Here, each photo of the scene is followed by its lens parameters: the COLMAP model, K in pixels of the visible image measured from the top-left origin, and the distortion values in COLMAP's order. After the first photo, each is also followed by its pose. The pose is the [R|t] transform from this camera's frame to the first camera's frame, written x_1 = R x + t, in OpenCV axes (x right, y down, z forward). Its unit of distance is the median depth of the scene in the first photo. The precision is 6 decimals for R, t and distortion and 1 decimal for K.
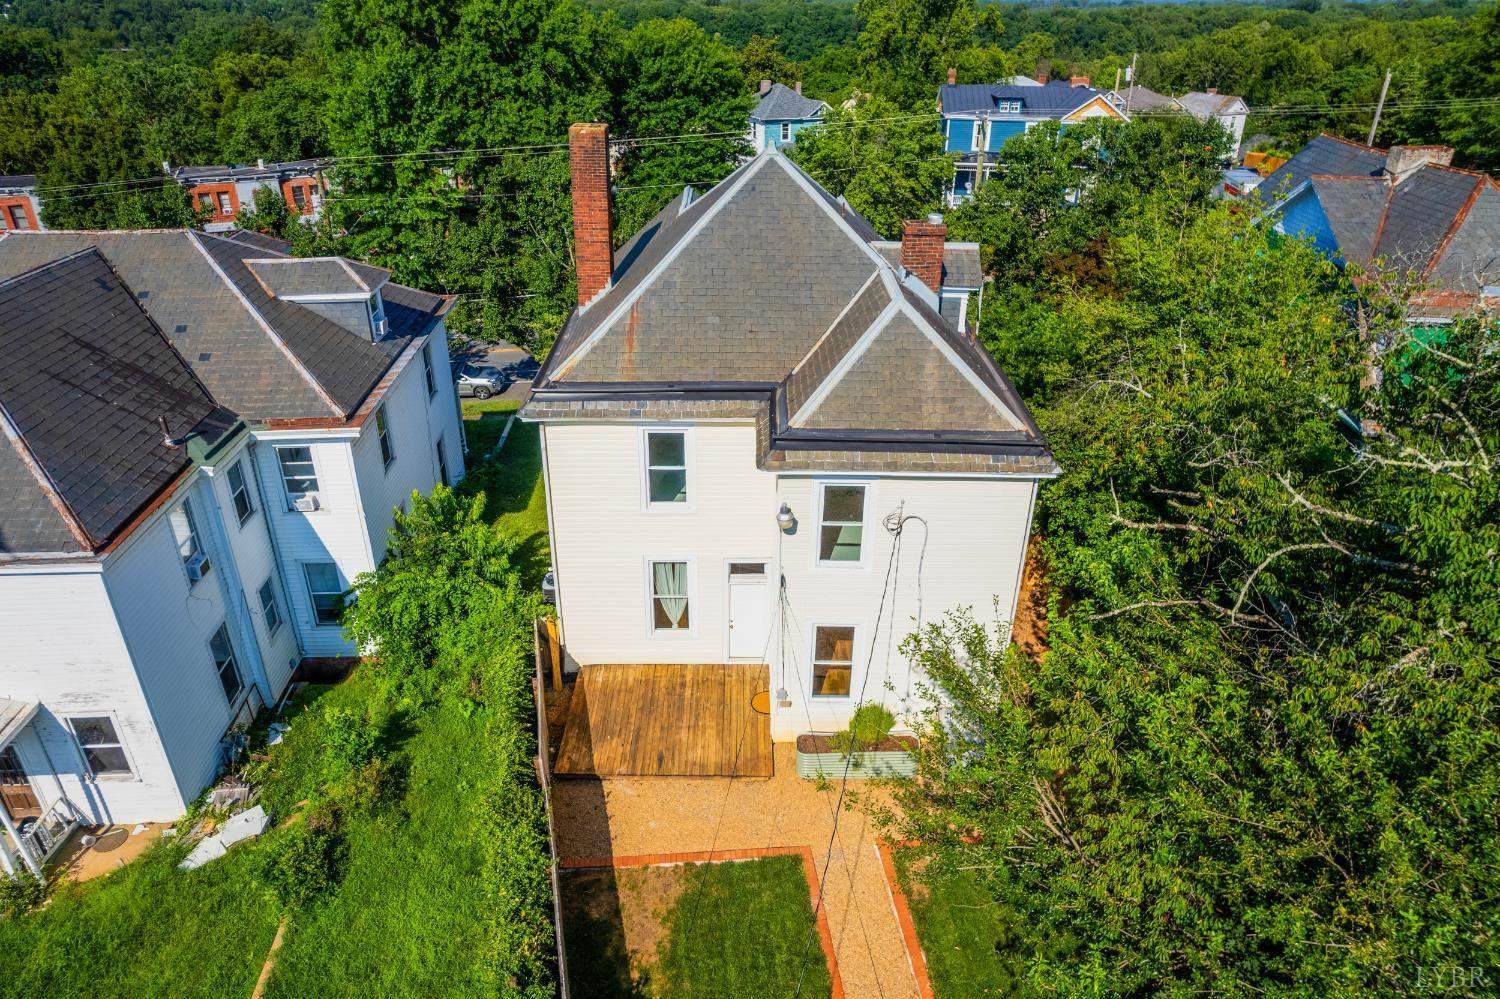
lens RADIAL K [[985.2, 0, 750.0], [0, 985.2, 499.5], [0, 0, 1]] dist [-0.083789, 0.088905]
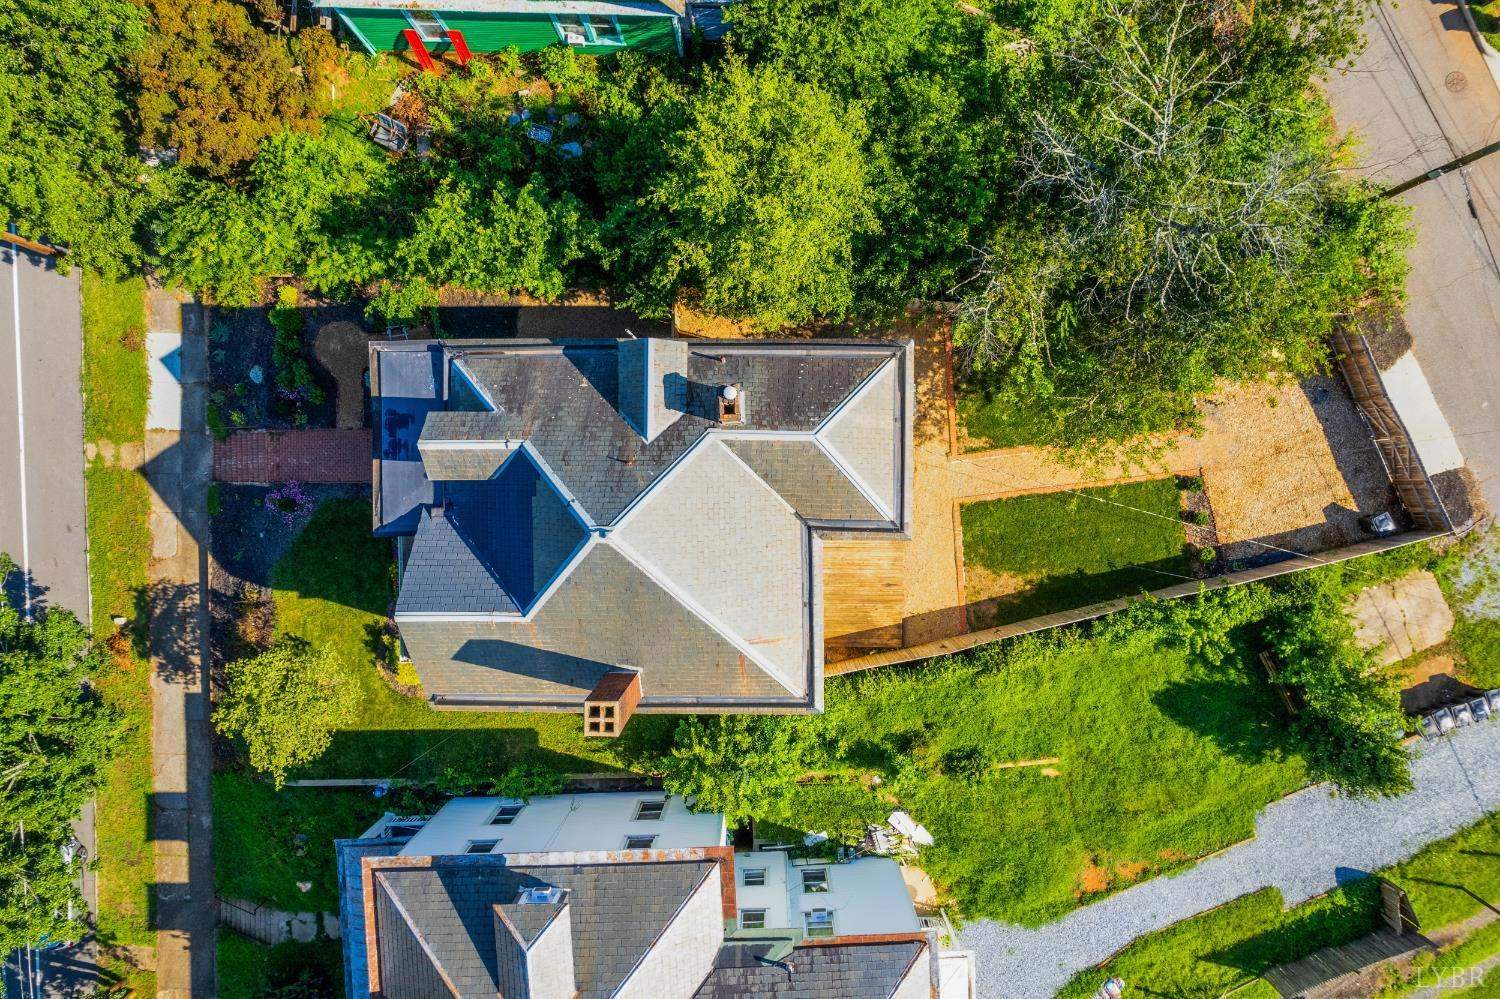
lens RADIAL K [[985.2, 0, 750.0], [0, 985.2, 499.5], [0, 0, 1]] dist [-0.083789, 0.088905]
pose [[0.011609, -0.999527, -0.028472, 0.087306], [0.468752, -0.019711, 0.883110, -1.173826], [-0.883254, -0.023598, 0.468301, 0.395824]]
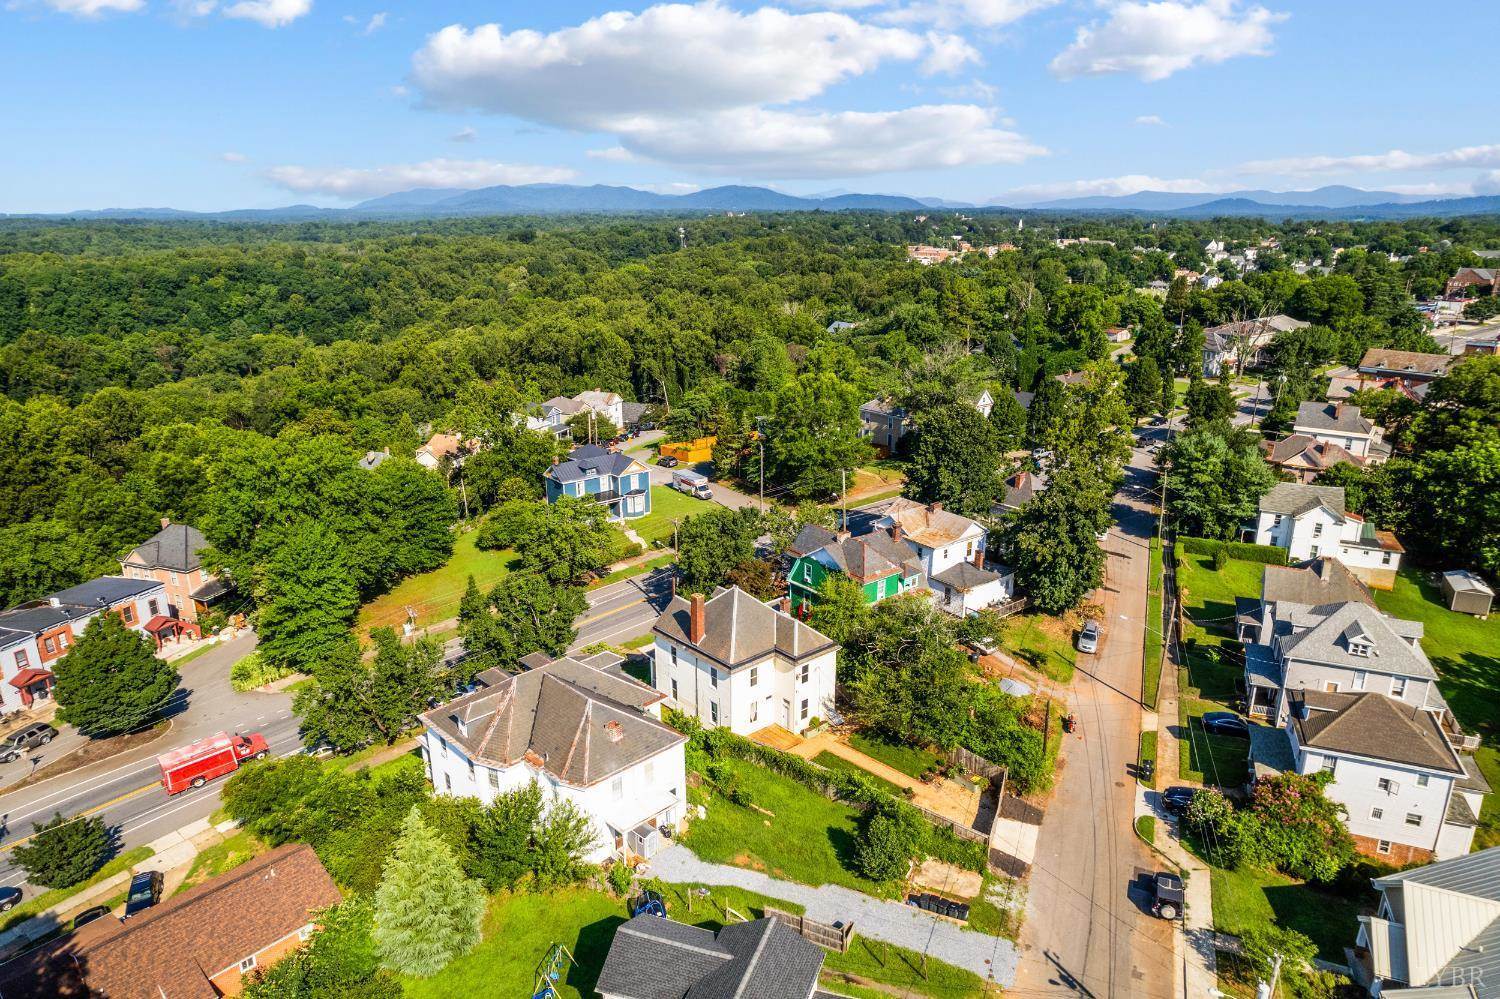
lens RADIAL K [[985.2, 0, 750.0], [0, 985.2, 499.5], [0, 0, 1]] dist [-0.083789, 0.088905]
pose [[0.744402, -0.202126, 0.636404, -2.203823], [0.309616, 0.948917, -0.060776, -0.424546], [-0.591611, 0.242283, 0.768958, -1.939146]]
